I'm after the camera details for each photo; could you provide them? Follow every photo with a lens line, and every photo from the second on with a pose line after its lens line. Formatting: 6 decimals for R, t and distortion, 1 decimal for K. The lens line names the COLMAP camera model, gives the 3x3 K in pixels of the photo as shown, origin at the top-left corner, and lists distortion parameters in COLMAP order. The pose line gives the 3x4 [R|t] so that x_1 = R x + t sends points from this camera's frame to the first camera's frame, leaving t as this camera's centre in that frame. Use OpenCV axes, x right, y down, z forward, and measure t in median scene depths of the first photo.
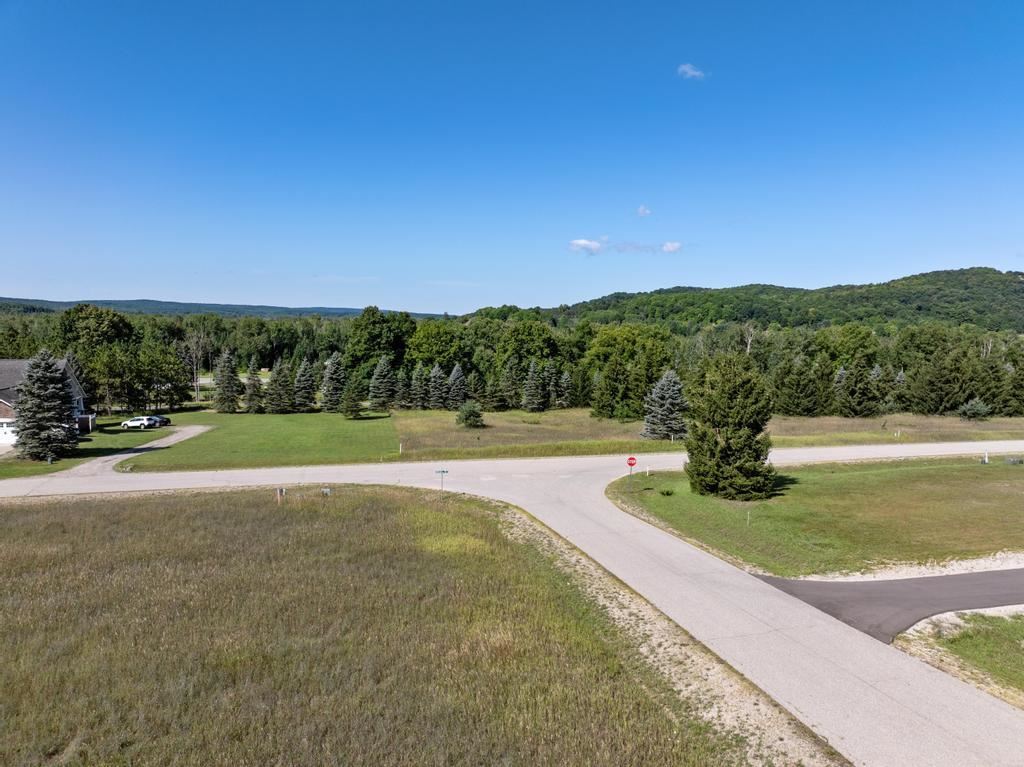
lens RADIAL K [[717.5, 0, 512.4], [0, 717.5, 377.6], [0, 0, 1]] dist [-0.042114, 0.001575]
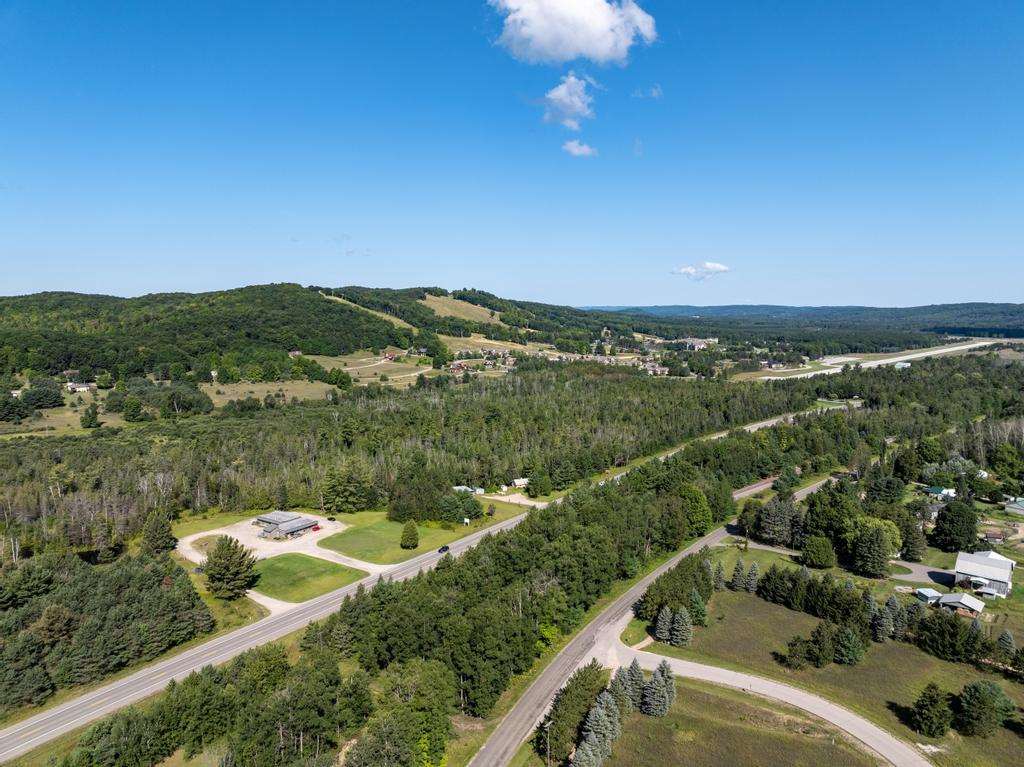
lens RADIAL K [[717.5, 0, 515.4], [0, 717.5, 383.8], [0, 0, 1]] dist [-0.042114, 0.001575]
pose [[0.601190, -0.102329, 0.792527, -0.005622], [0.070731, 0.994689, 0.074777, -0.476142], [-0.795970, 0.011101, 0.605234, 0.576806]]
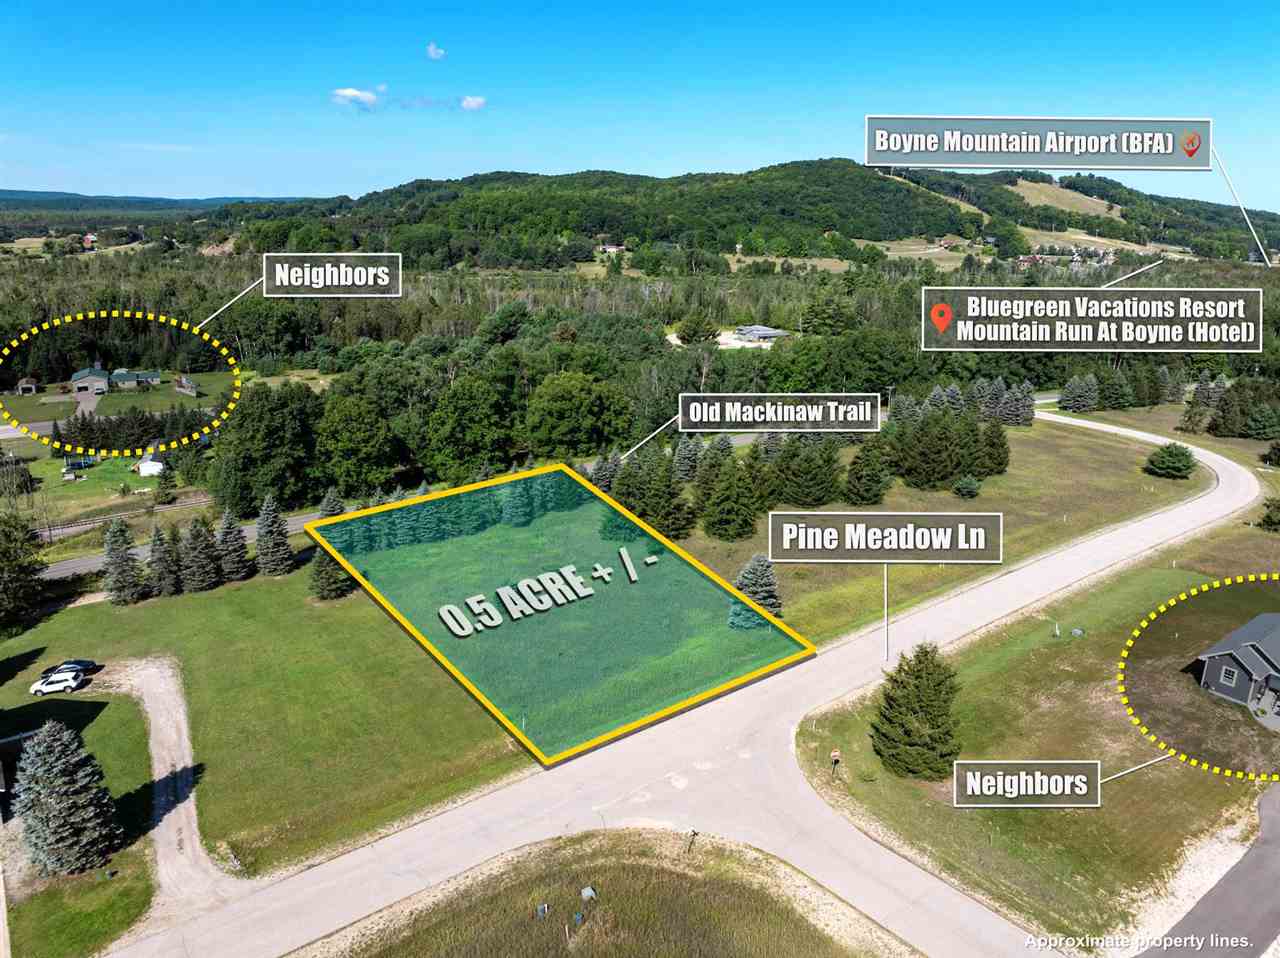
lens RADIAL K [[896.9, 0, 639.8], [0, 896.9, 476.8], [0, 0, 1]] dist [-0.042114, 0.001575]
pose [[0.924445, -0.112686, 0.364285, -0.173757], [0.030319, 0.974034, 0.224362, -0.192294], [-0.380109, -0.196365, 0.903857, 0.016923]]
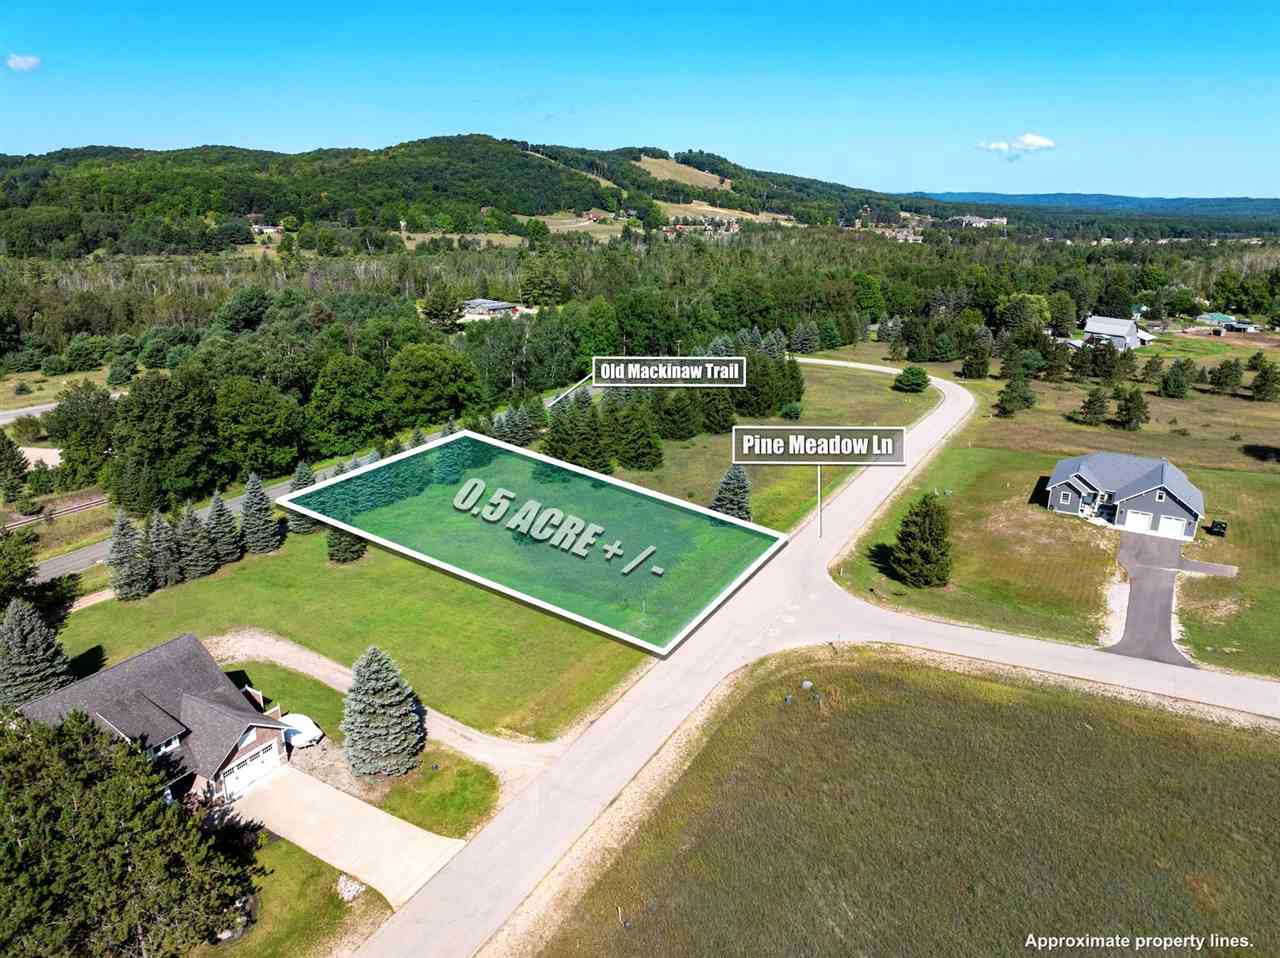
lens RADIAL K [[896.9, 0, 640.3], [0, 896.9, 478.8], [0, 0, 1]] dist [-0.042114, 0.001575]
pose [[0.700269, -0.225458, 0.677341, -0.457763], [0.051935, 0.962394, 0.266647, -0.197919], [-0.711987, -0.151547, 0.685644, 0.056700]]
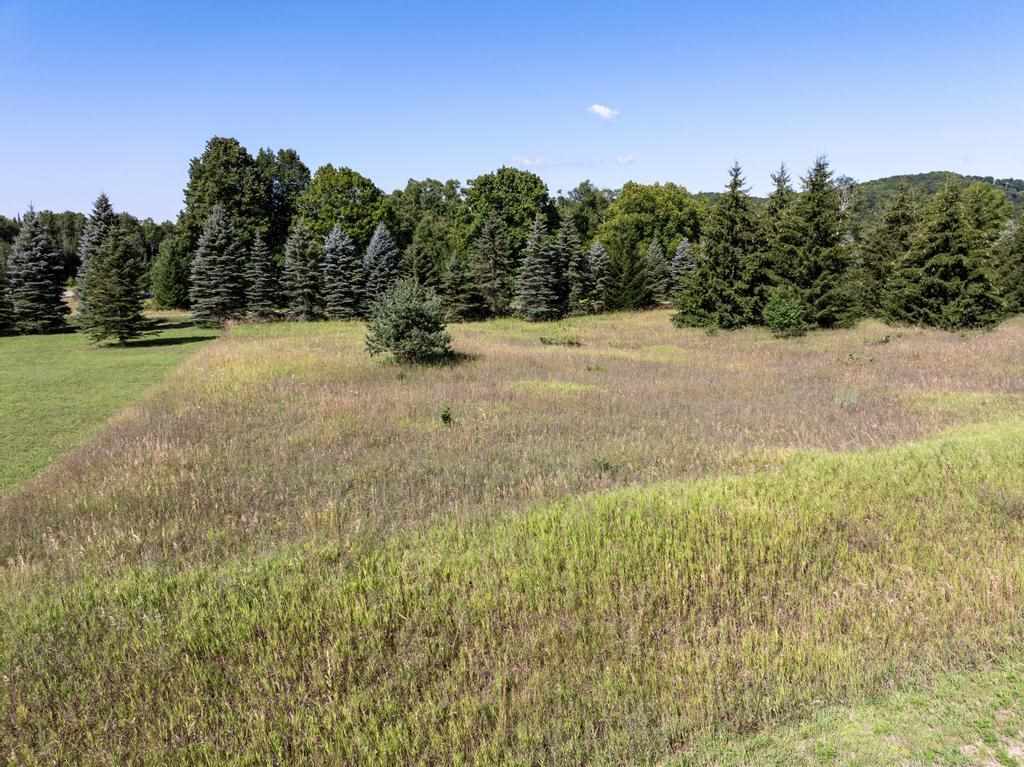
lens RADIAL K [[717.5, 0, 511.8], [0, 717.5, 384.5], [0, 0, 1]] dist [-0.042114, 0.001575]
pose [[0.996813, -0.028814, 0.074389, -0.023038], [0.019517, 0.992239, 0.122806, 0.024580], [-0.077350, -0.120962, 0.989639, 0.410190]]
